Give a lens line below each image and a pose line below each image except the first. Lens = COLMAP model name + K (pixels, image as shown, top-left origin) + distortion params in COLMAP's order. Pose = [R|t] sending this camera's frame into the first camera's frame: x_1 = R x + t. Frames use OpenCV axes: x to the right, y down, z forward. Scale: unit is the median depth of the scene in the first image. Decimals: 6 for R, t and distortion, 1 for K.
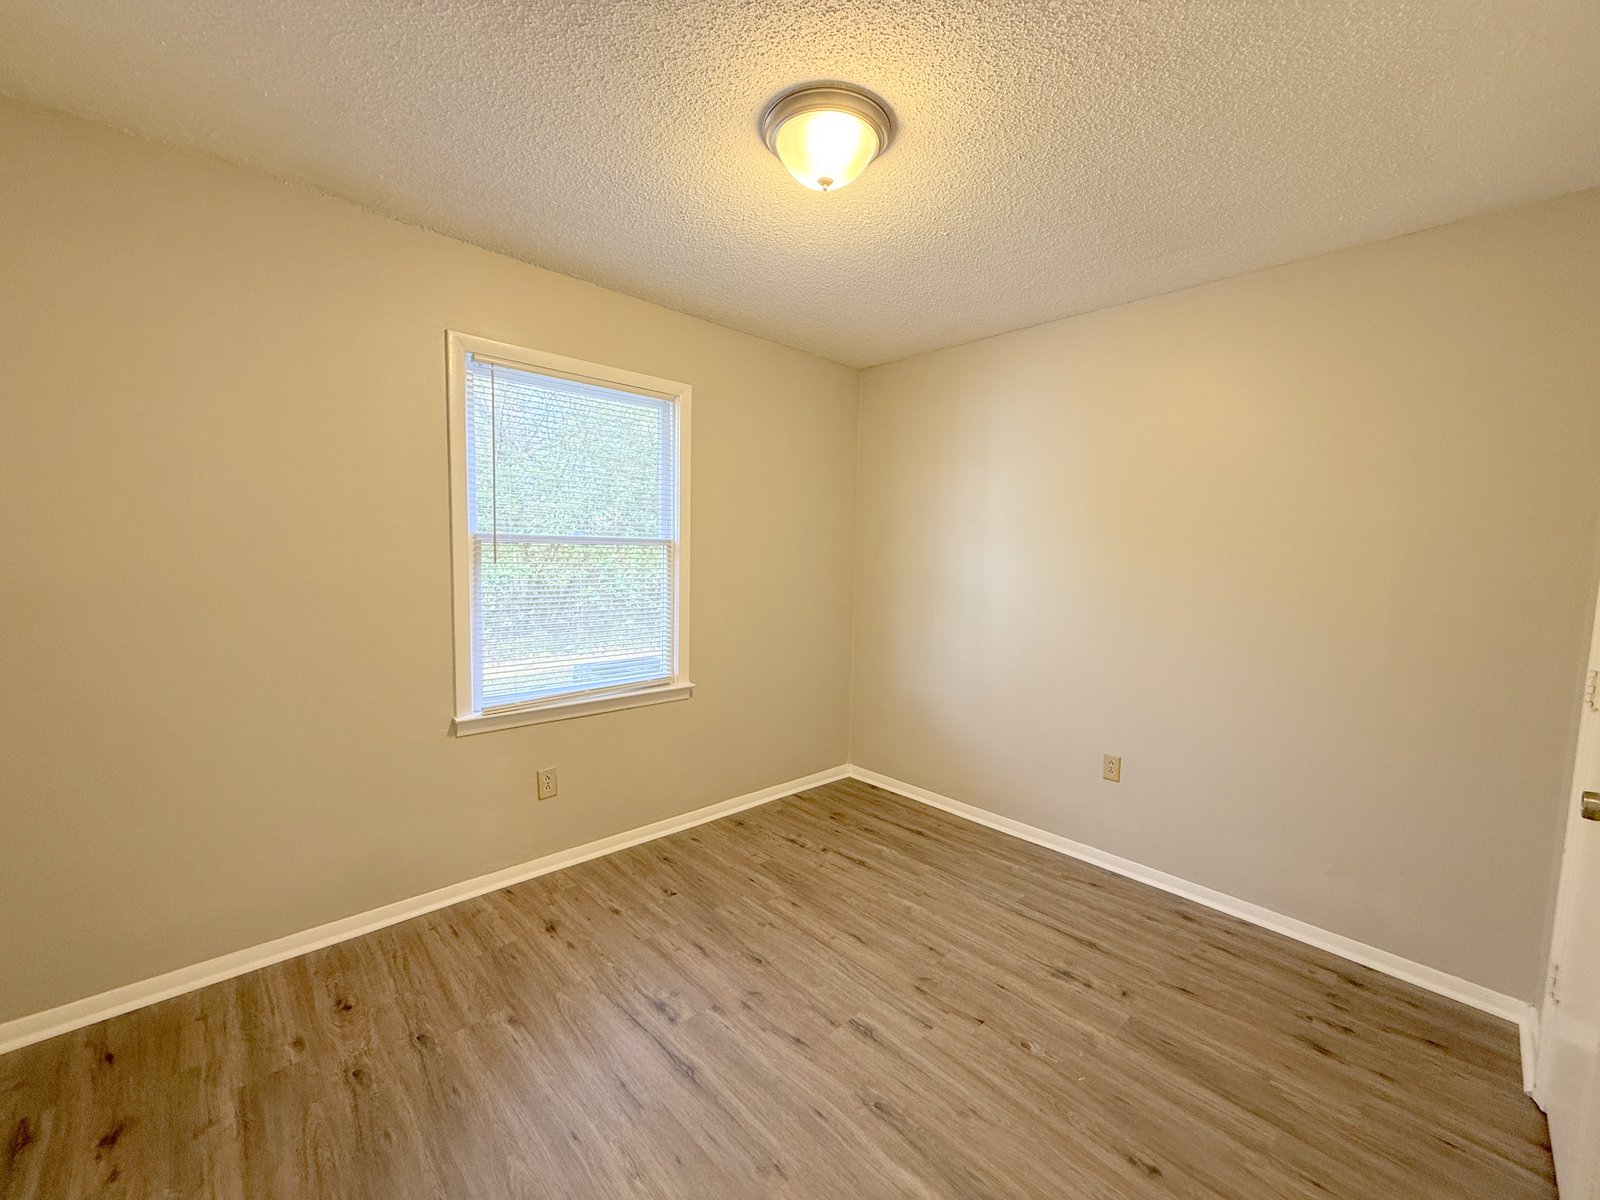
lens RADIAL K [[634.8, 0, 800.7], [0, 634.8, 601.6], [0, 0, 1]] dist [0.001391, -0.000312]
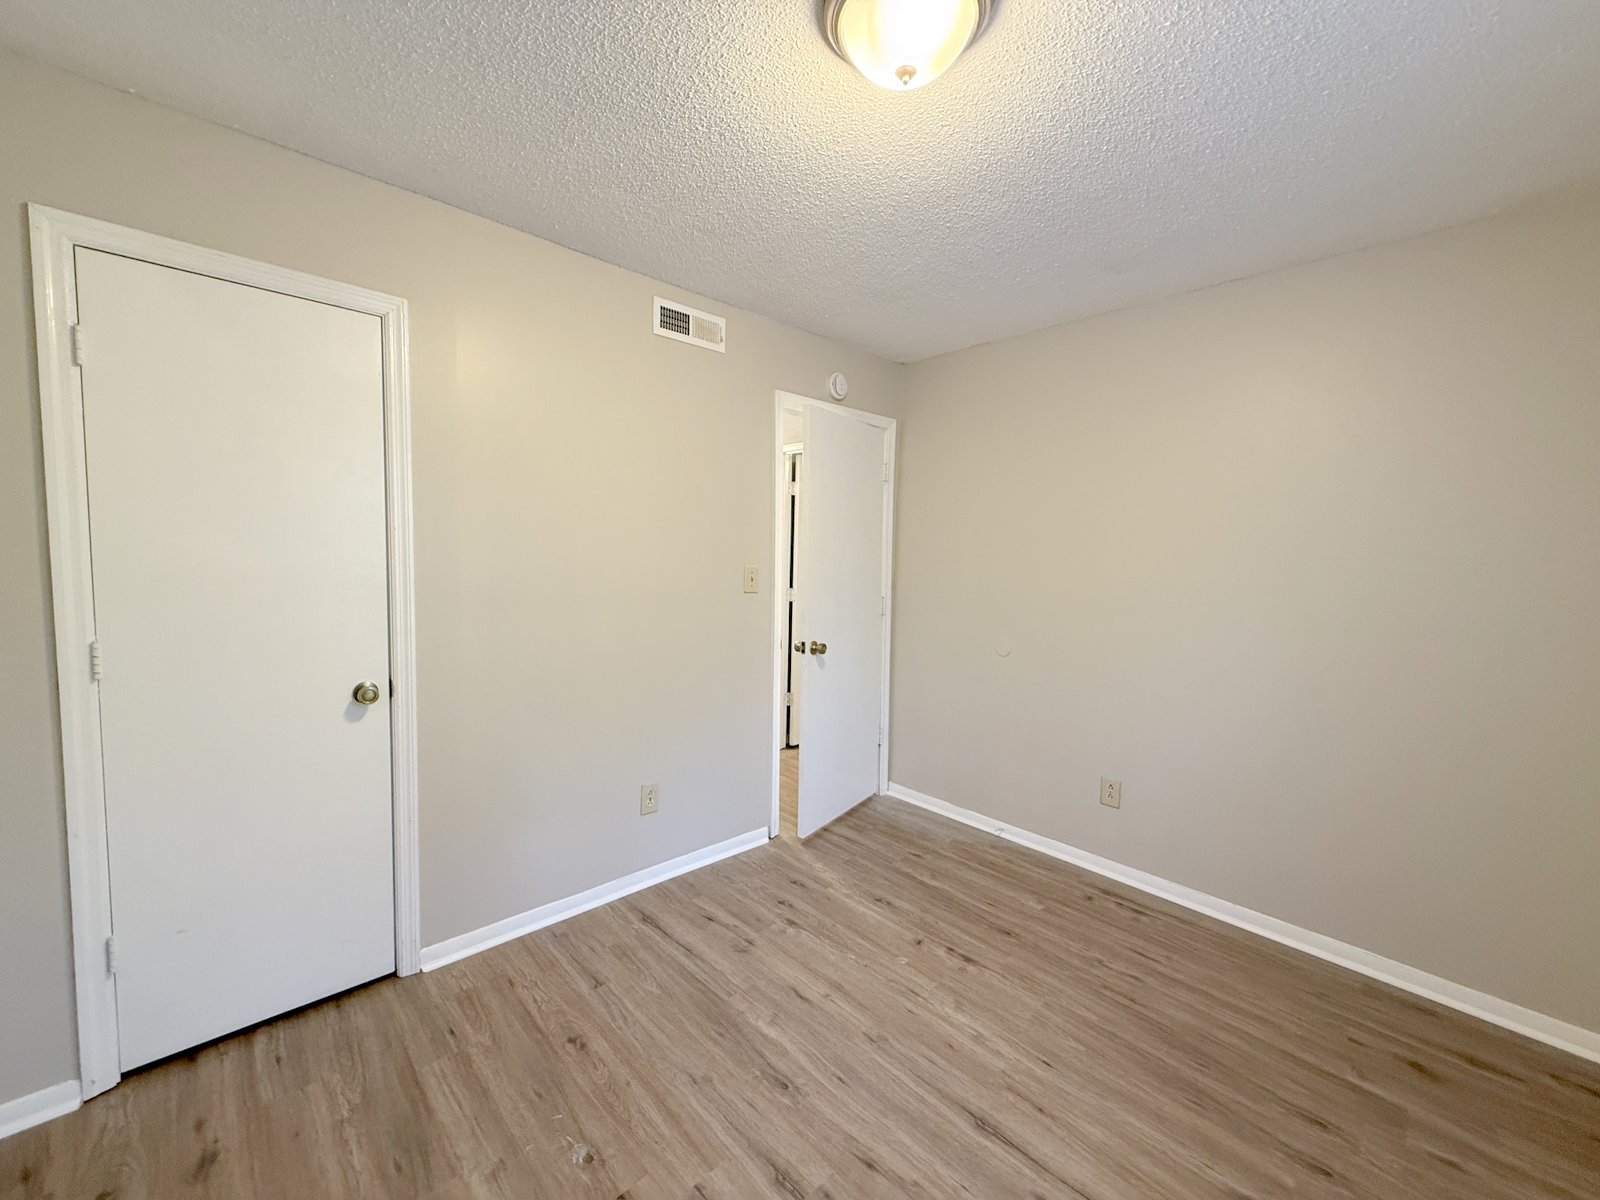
lens RADIAL K [[634.8, 0, 800.1], [0, 634.8, 599.1], [0, 0, 1]] dist [0.001391, -0.000312]
pose [[-0.998762, -0.049723, 0.001623, 0.131408], [-0.048902, 0.987228, 0.151620, -0.155355], [-0.009142, 0.151353, -0.988438, 1.868591]]
